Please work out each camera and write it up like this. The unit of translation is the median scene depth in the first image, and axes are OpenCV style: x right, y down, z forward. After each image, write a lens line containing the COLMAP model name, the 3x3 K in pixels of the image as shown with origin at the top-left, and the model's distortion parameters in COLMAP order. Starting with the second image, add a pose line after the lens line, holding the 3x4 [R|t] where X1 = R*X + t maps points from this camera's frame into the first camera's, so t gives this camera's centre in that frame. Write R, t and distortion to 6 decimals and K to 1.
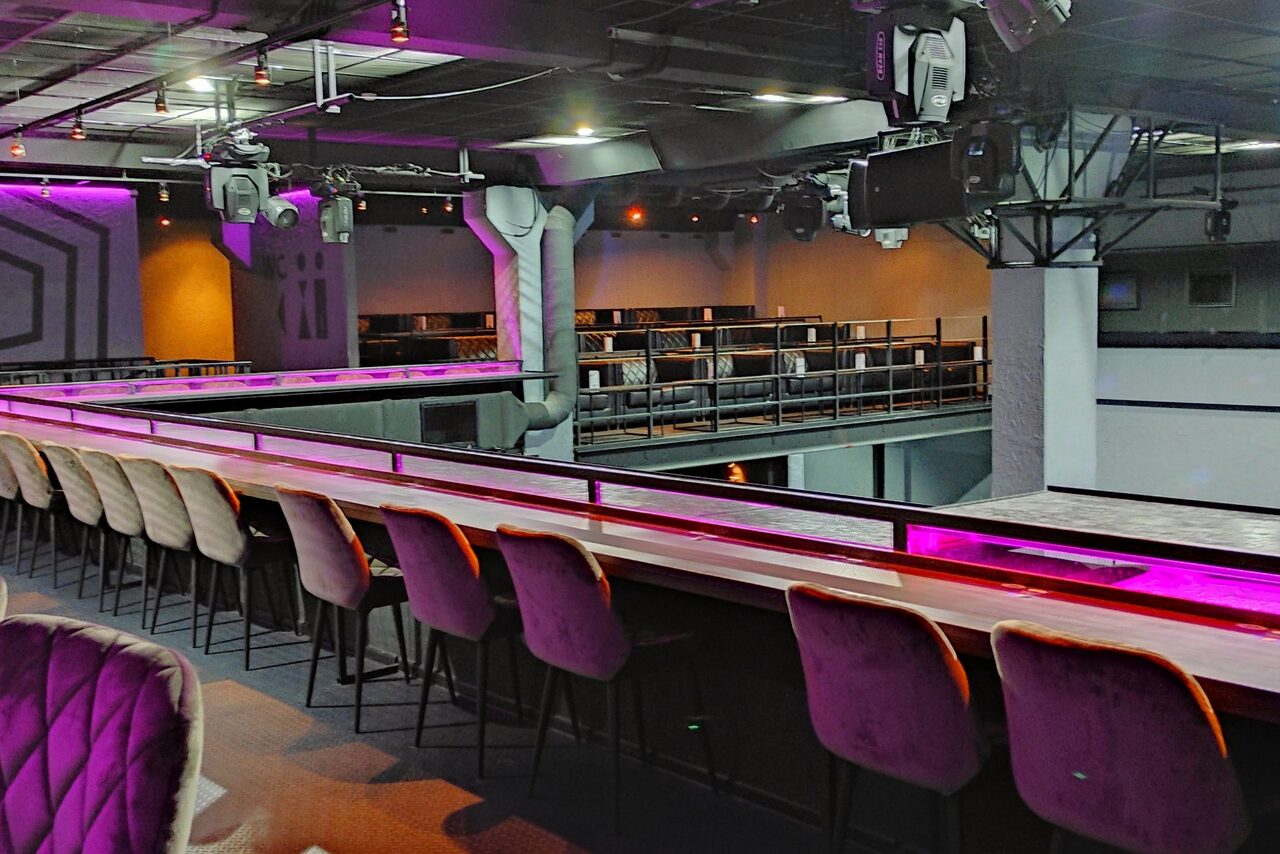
lens RADIAL K [[1384.3, 0, 640.0], [0, 1384.3, 427.0], [0, 0, 1]] dist [0.059918, -0.038080]
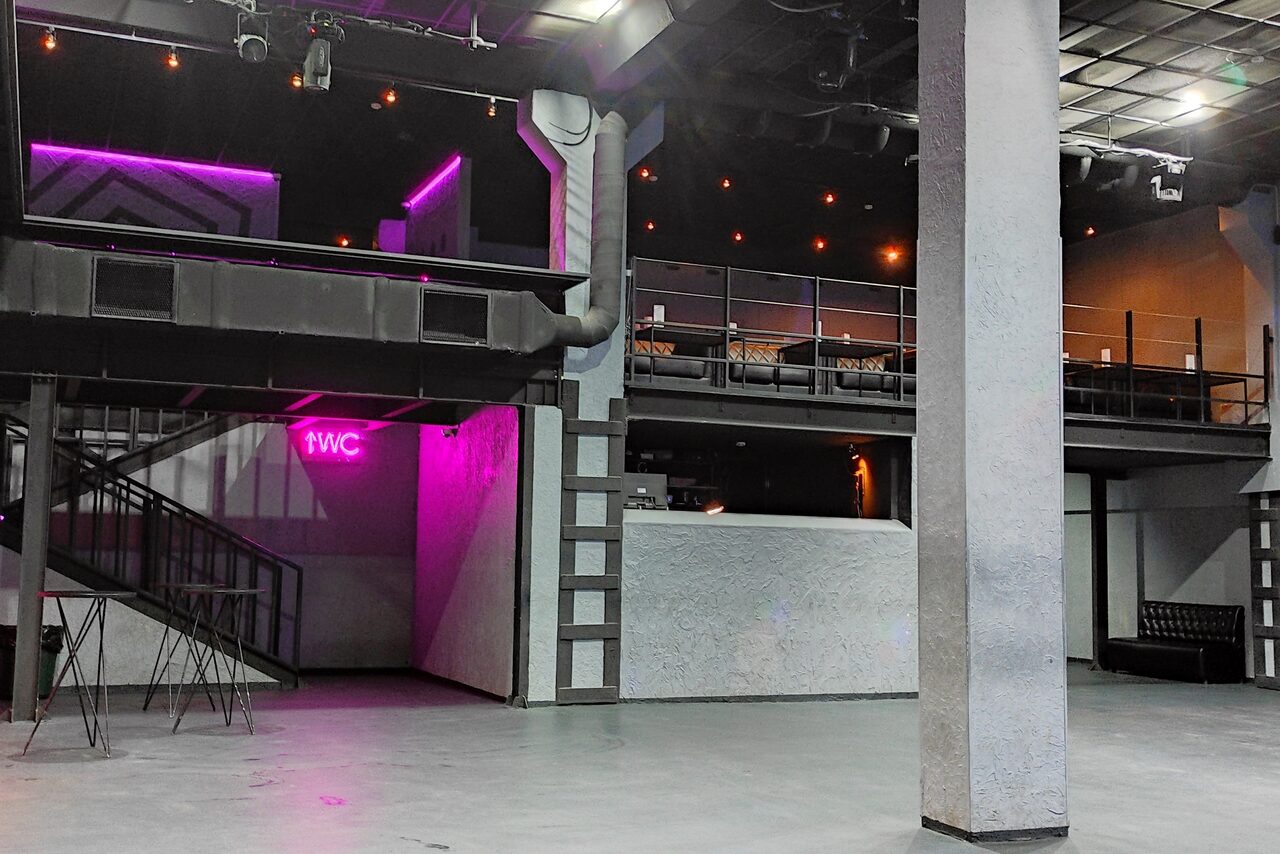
lens RADIAL K [[1384.3, 0, 640.0], [0, 1384.3, 427.0], [0, 0, 1]] dist [0.059918, -0.038080]
pose [[0.957413, 0.014990, -0.288332, 0.231266], [-0.066594, 0.983189, -0.170011, 0.205014], [0.280937, 0.181972, 0.942317, 0.167548]]
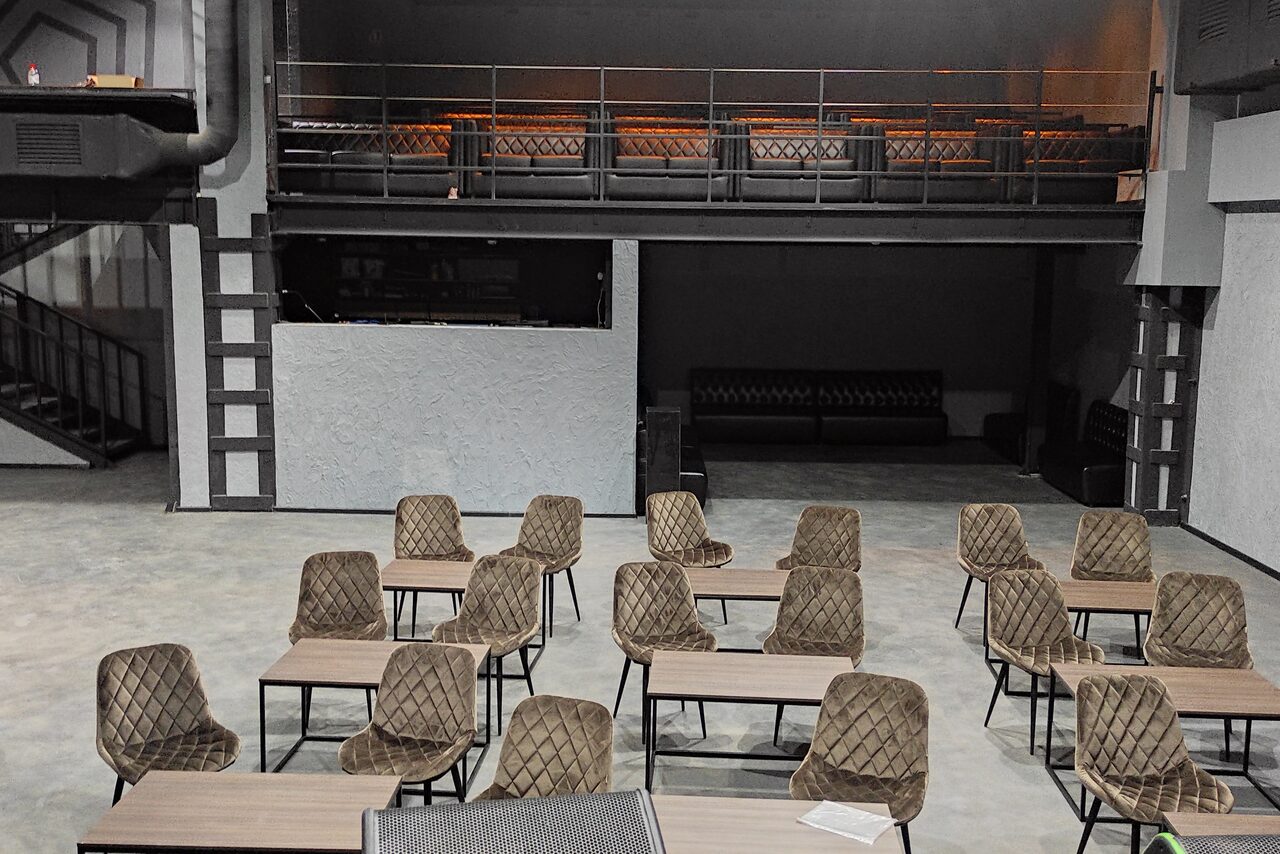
lens RADIAL K [[1384.3, 0, 640.0], [0, 1384.3, 427.0], [0, 0, 1]] dist [0.059918, -0.038080]
pose [[0.760072, 0.124327, -0.637835, 0.751885], [-0.087785, 0.992175, 0.088787, 0.064530], [0.643882, -0.011492, 0.765038, 0.492050]]
